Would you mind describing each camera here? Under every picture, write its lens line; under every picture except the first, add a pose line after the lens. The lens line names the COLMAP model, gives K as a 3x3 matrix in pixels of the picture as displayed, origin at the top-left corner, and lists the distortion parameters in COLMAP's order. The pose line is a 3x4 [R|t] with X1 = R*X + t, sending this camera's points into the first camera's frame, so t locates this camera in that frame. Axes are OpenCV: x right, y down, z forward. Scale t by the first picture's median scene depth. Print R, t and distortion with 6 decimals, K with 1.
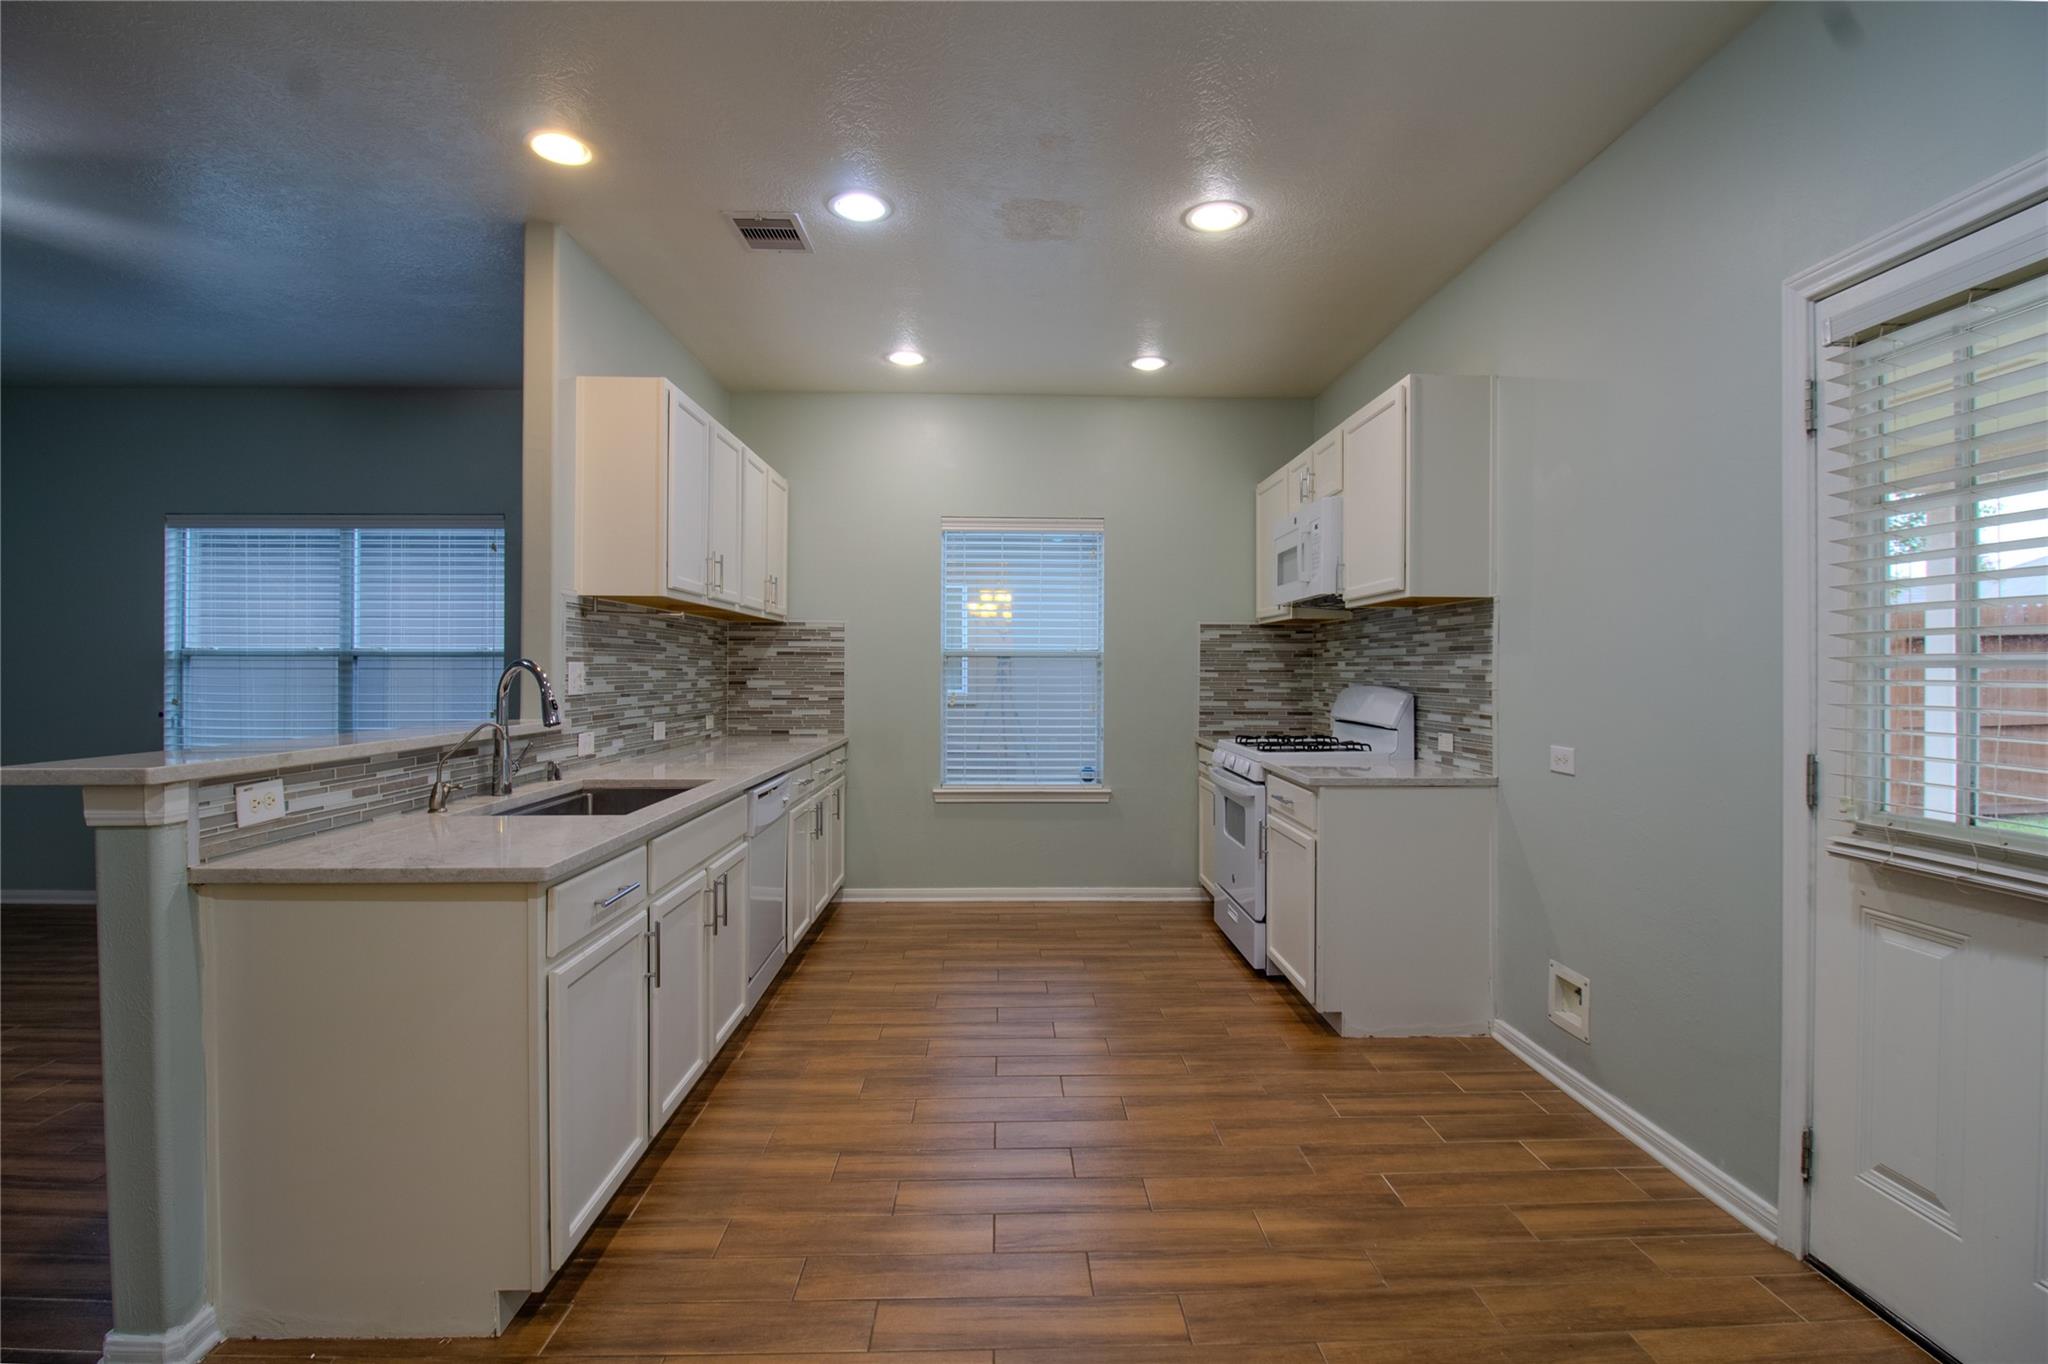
lens RADIAL K [[953.1, 0, 1033.0], [0, 953.1, 666.4], [0, 0, 1]] dist [-0.012880, -0.000477]
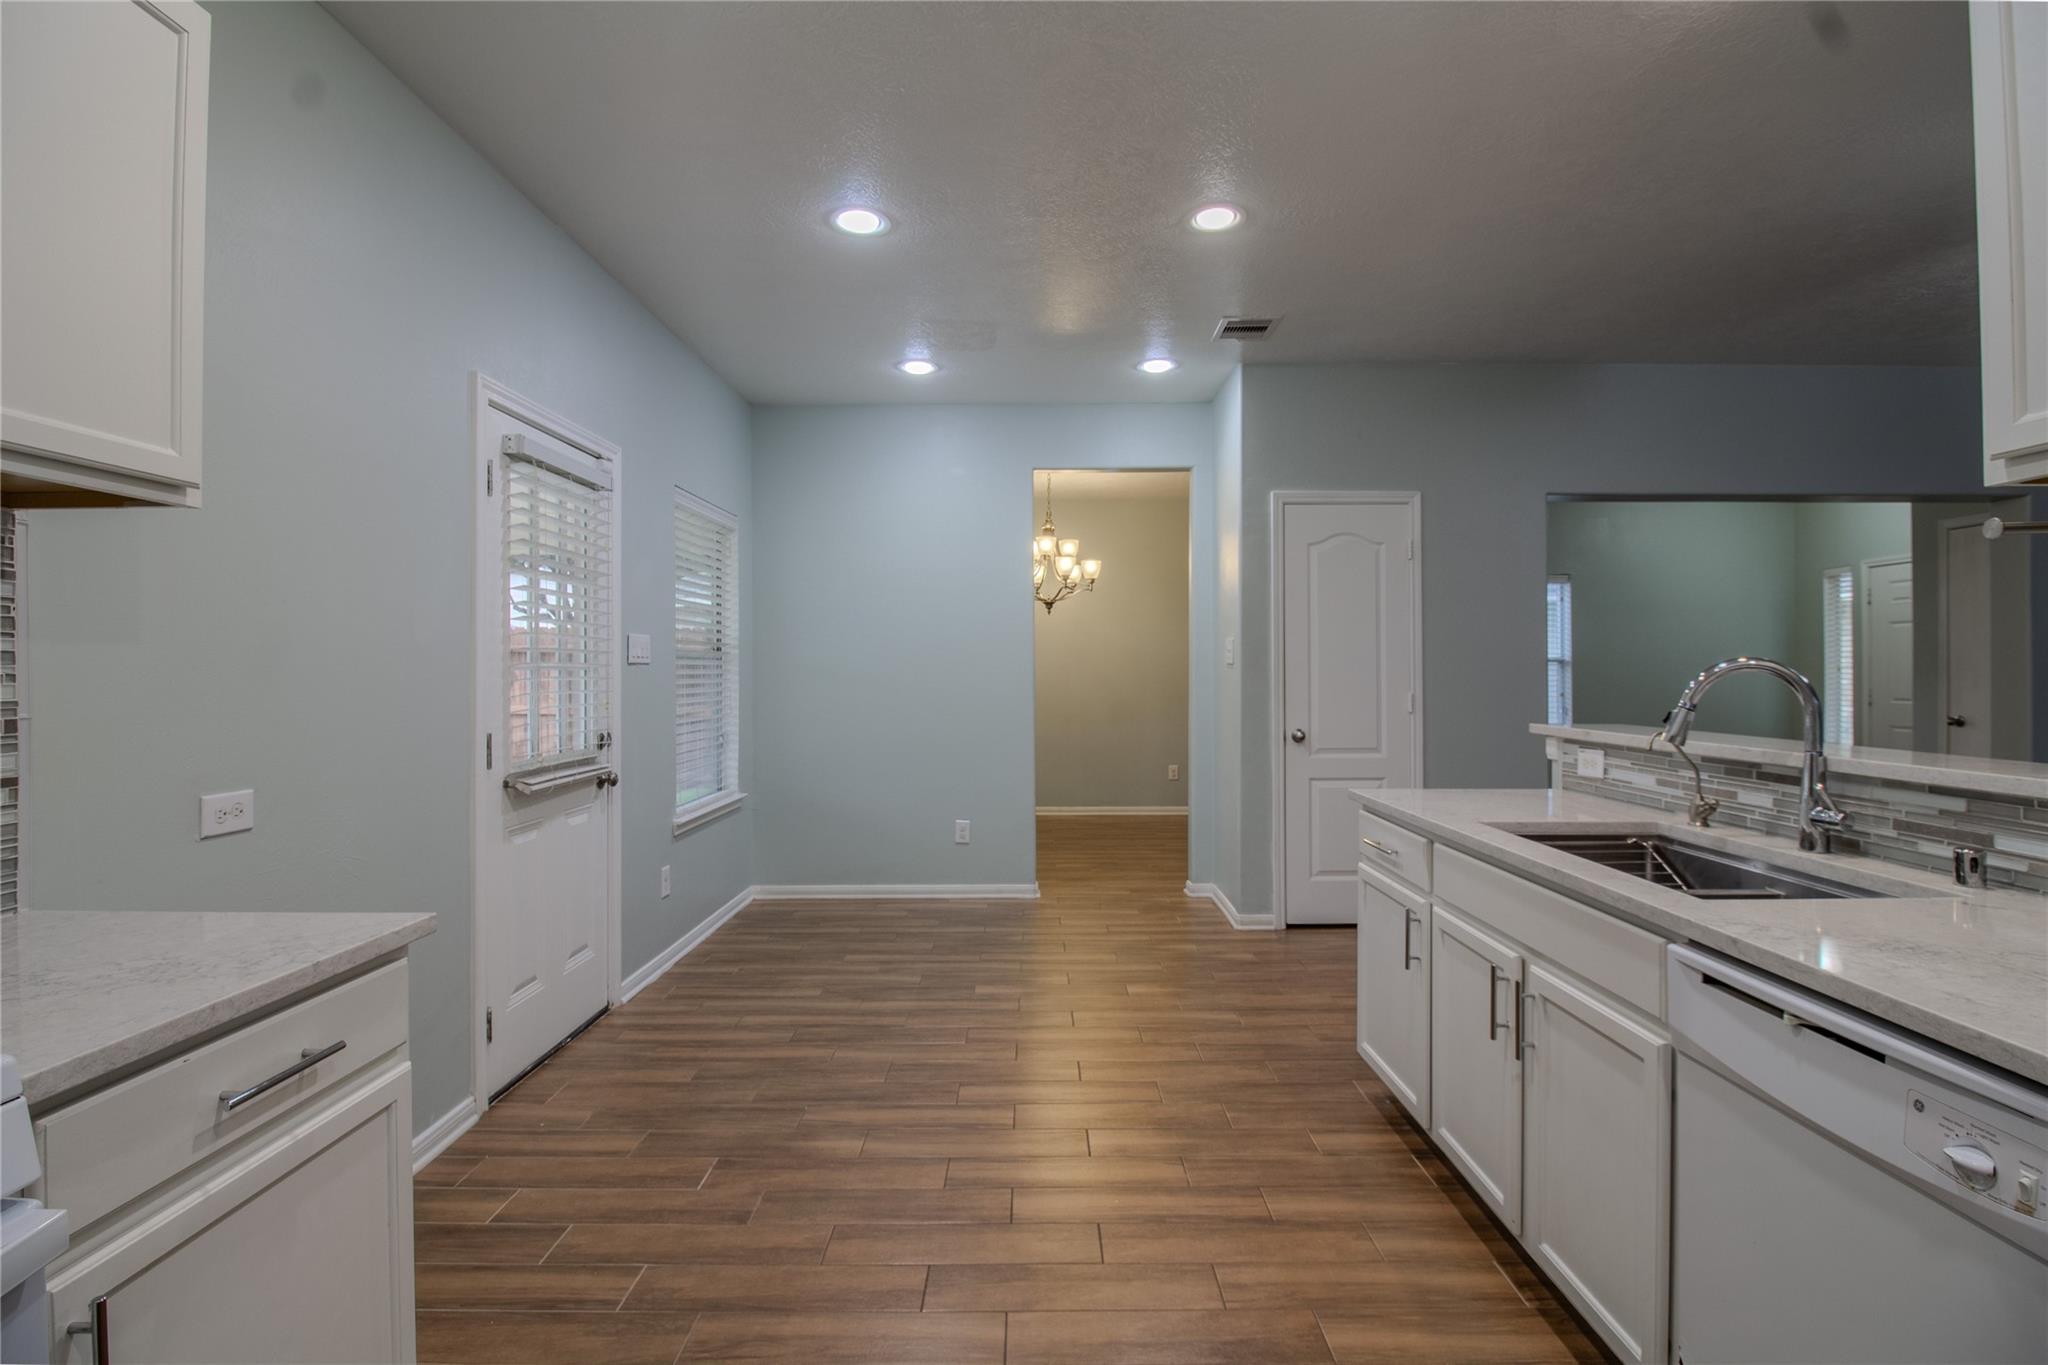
lens RADIAL K [[953.1, 0, 1033.0], [0, 953.1, 666.9], [0, 0, 1]] dist [-0.012880, -0.000477]
pose [[-0.999443, 0.000188, 0.033369, -0.010457], [-0.000012, 0.999982, -0.005998, 0.004529], [-0.033369, -0.005995, -0.999425, 2.080773]]
